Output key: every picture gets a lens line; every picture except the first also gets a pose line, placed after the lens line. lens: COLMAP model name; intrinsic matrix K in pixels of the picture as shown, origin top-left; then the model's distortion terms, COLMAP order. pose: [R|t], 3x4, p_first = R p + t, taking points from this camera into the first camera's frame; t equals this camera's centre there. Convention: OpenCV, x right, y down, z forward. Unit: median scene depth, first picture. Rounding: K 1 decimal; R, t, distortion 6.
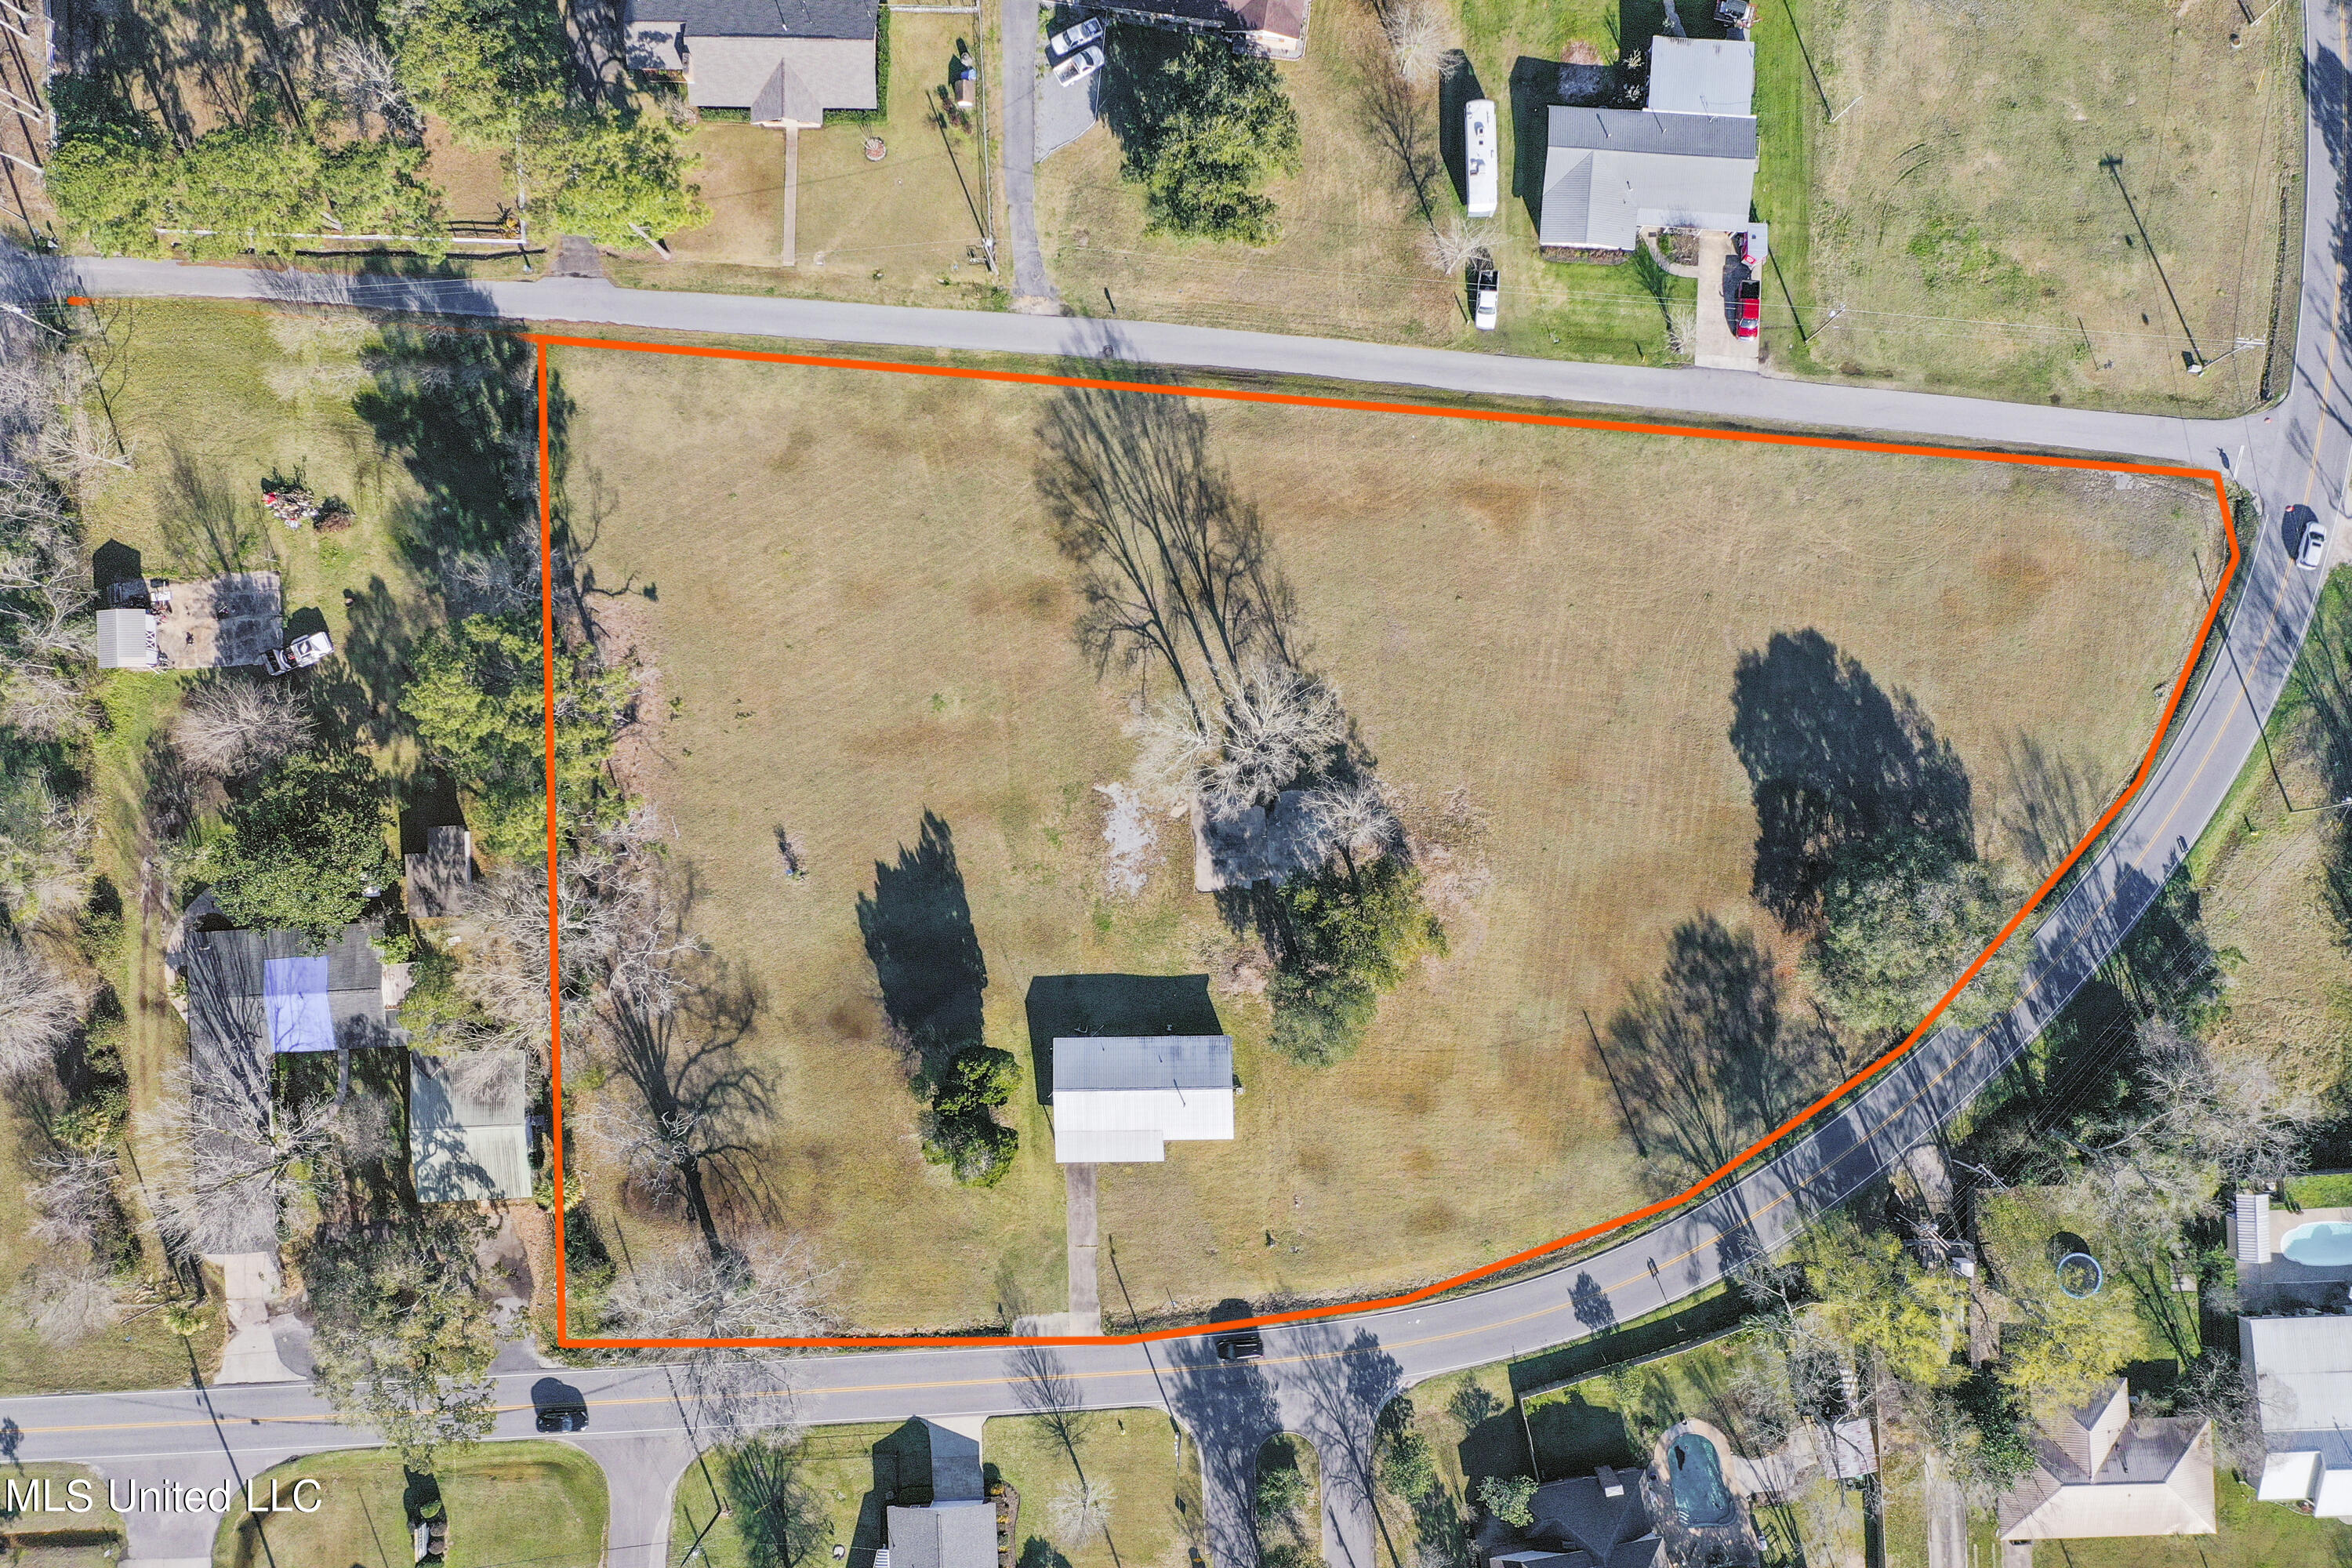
lens RADIAL K [[1901.9, 0, 1176.0], [0, 1901.9, 784.0], [0, 0, 1]] dist [-0.003771, 0.000564]
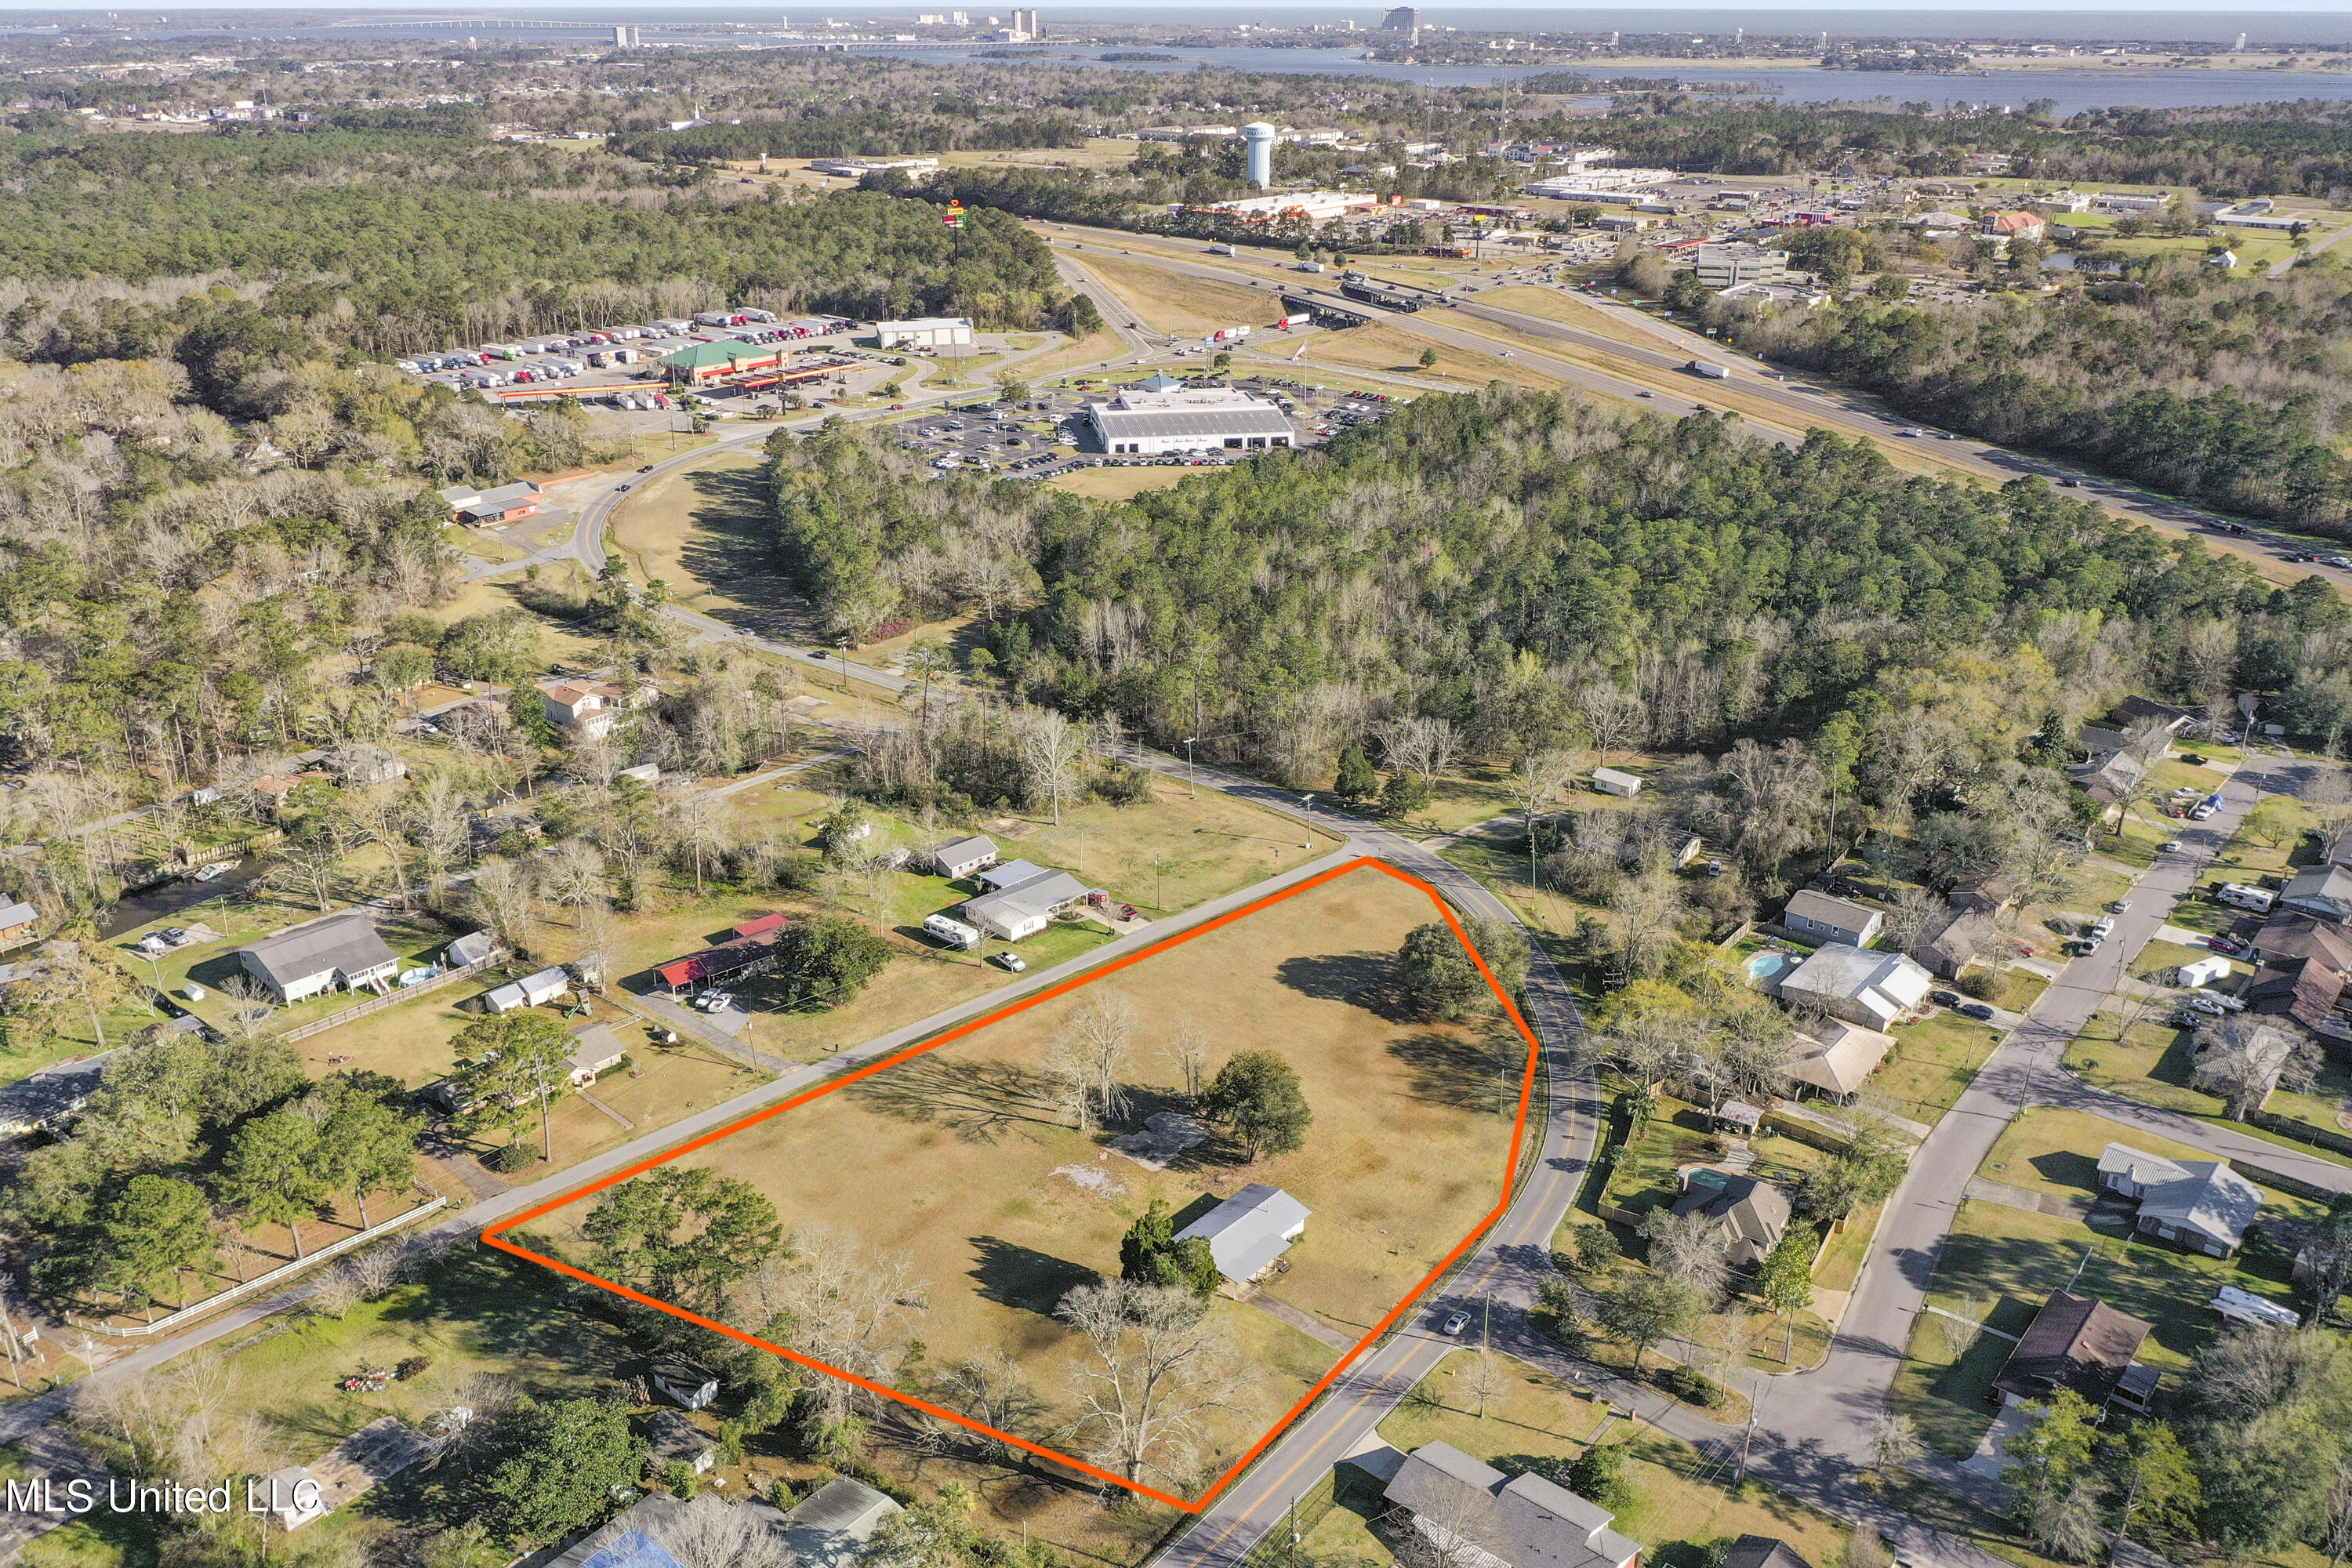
lens RADIAL K [[1901.9, 0, 1176.0], [0, 1901.9, 784.0], [0, 0, 1]] dist [-0.003771, 0.000564]
pose [[0.670123, -0.261919, 0.694502, -0.855188], [0.741527, 0.277528, -0.610833, 0.823311], [-0.032755, 0.924325, 0.380198, 0.223268]]
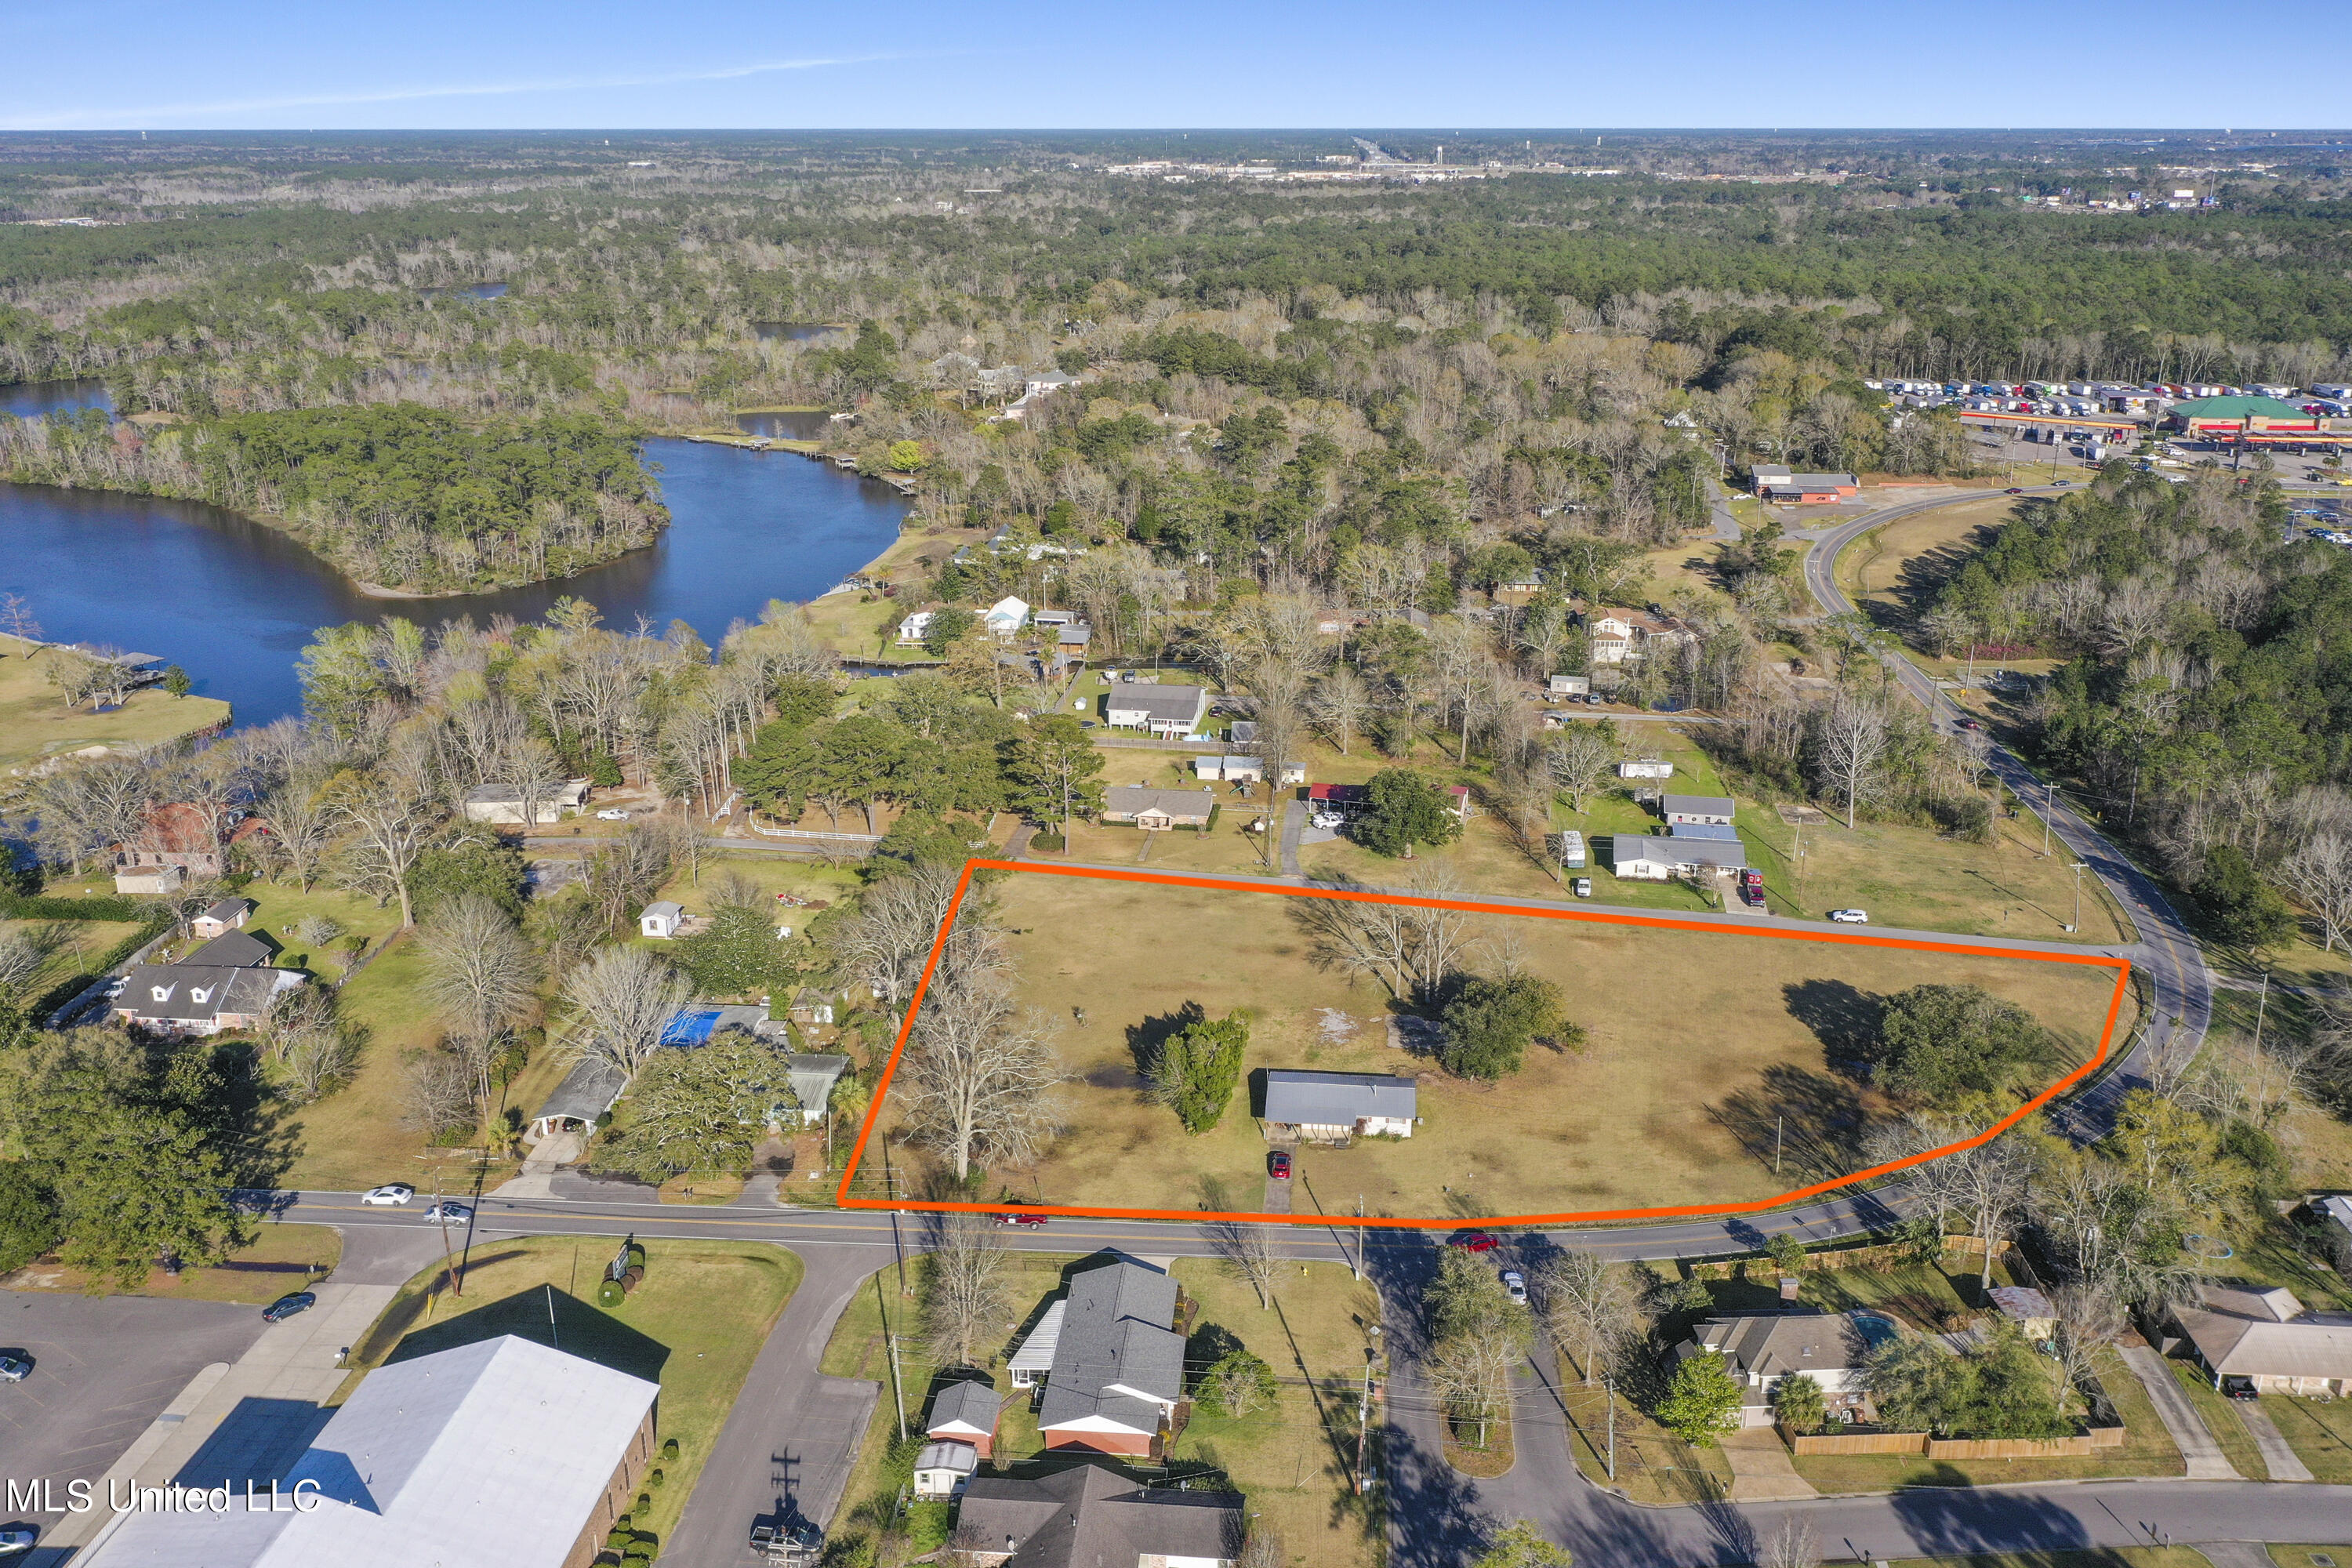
lens RADIAL K [[1942.5, 0, 1176.0], [0, 1942.5, 784.0], [0, 0, 1]] dist [-0.002120, 0.005078]
pose [[0.991986, 0.061744, -0.110233, 0.002394], [-0.124802, 0.342770, -0.931093, 1.239514], [-0.019705, 0.937388, 0.347728, 0.378294]]
